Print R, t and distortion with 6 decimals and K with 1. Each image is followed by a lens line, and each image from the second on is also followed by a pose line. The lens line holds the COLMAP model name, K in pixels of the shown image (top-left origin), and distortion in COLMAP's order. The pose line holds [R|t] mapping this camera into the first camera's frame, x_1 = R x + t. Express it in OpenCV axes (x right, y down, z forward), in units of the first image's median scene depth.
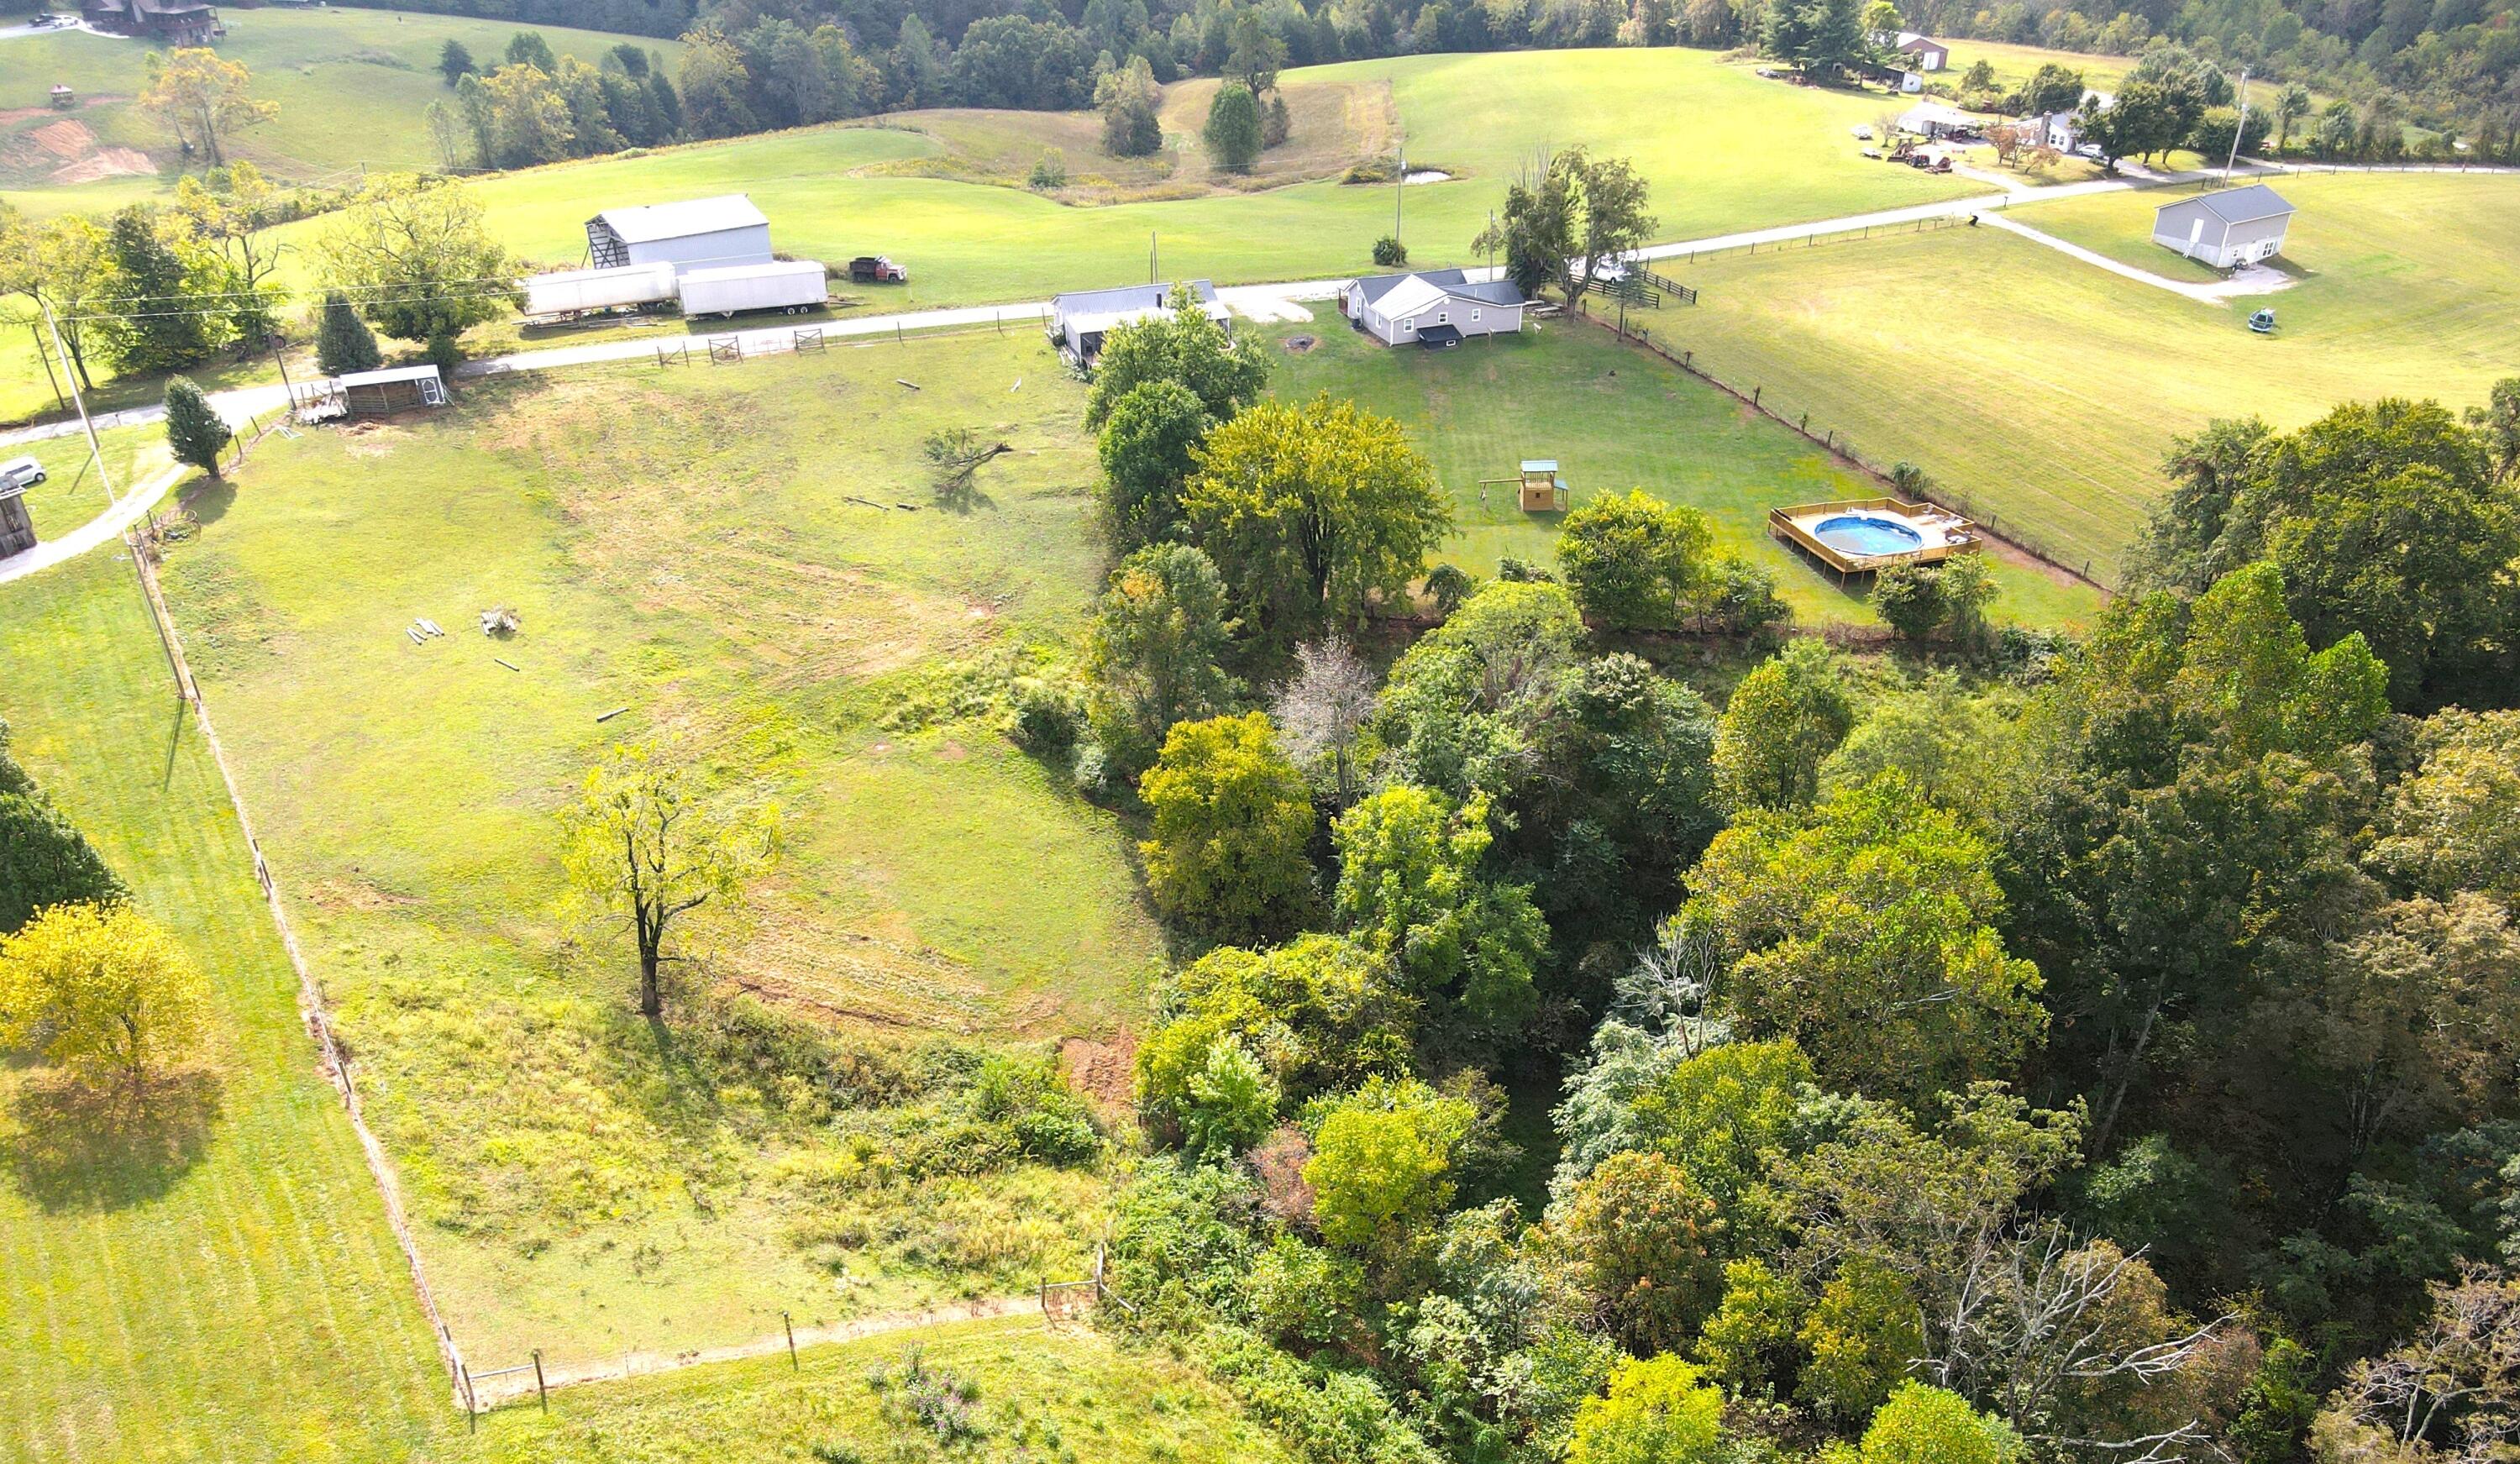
lens RADIAL K [[1746.8, 0, 1260.0], [0, 1746.8, 732.0], [0, 0, 1]] dist [-0.000630, -0.000229]
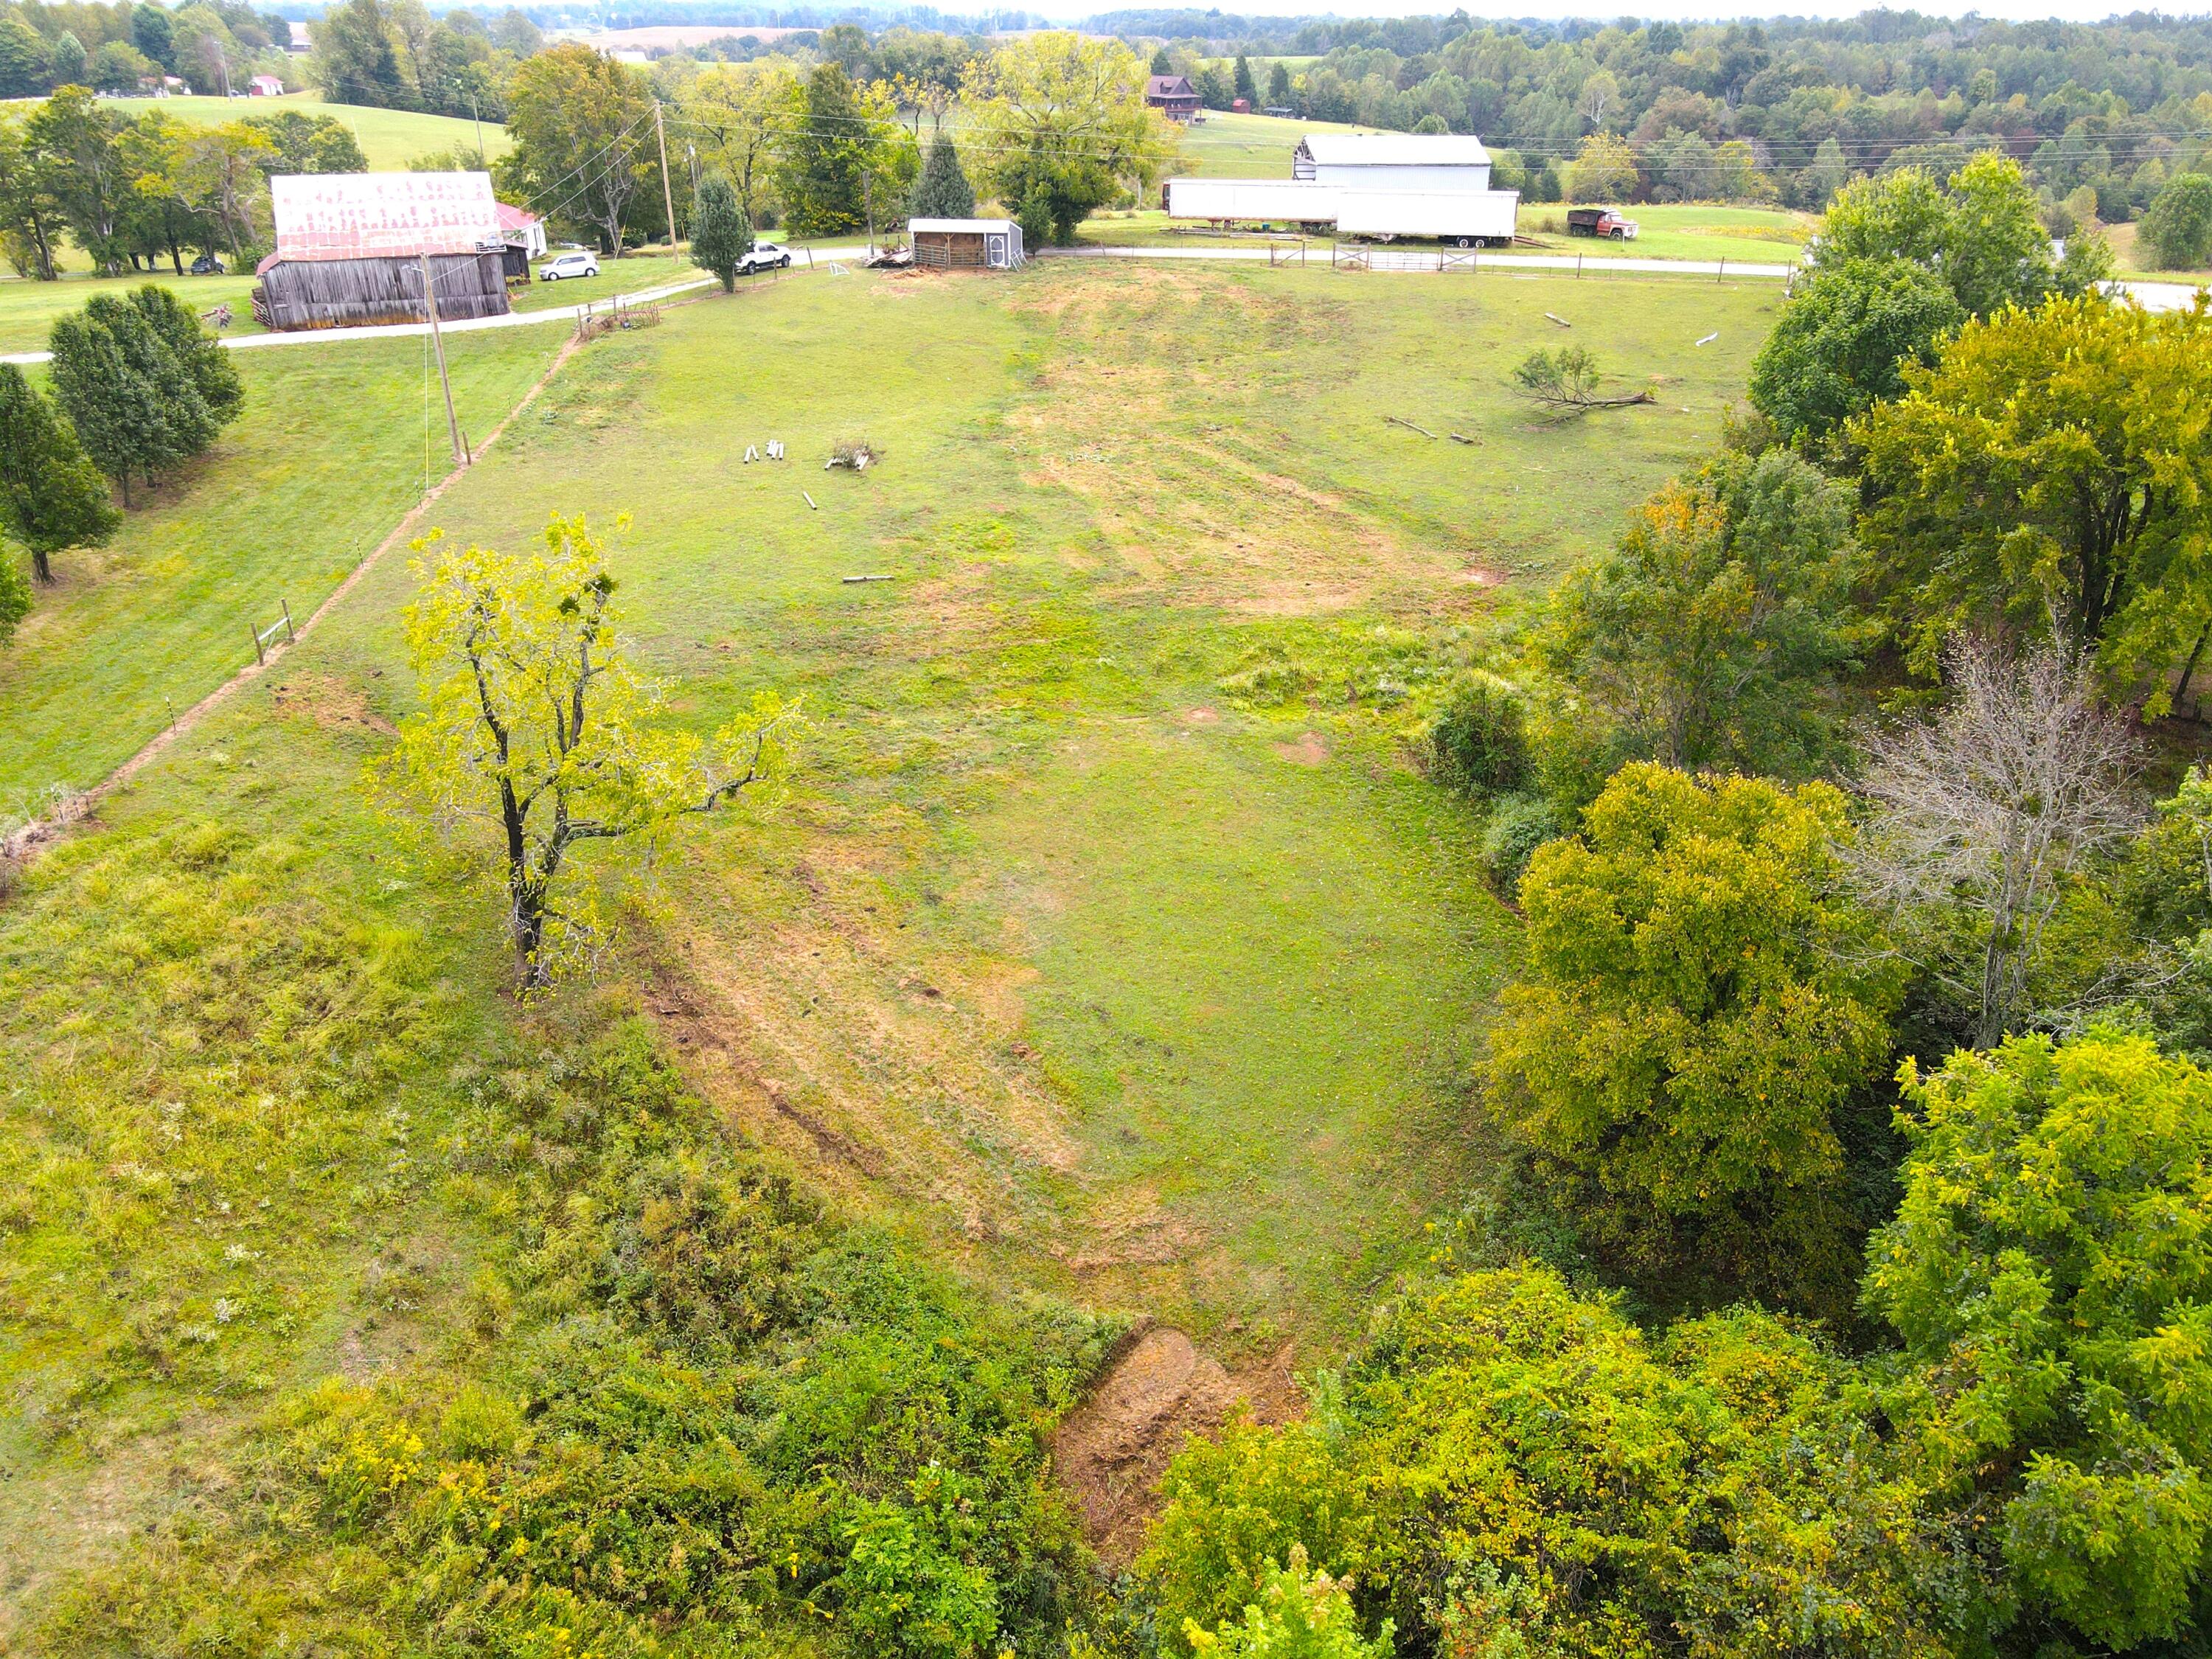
lens RADIAL K [[1588.2, 0, 1106.0], [0, 1588.2, 829.5], [0, 0, 1]] dist [-0.040033, 0.068376]
pose [[0.829525, 0.254592, -0.497062, 0.044210], [-0.252439, 0.964862, 0.072911, 0.015320], [0.498159, 0.064997, 0.864646, 0.488785]]
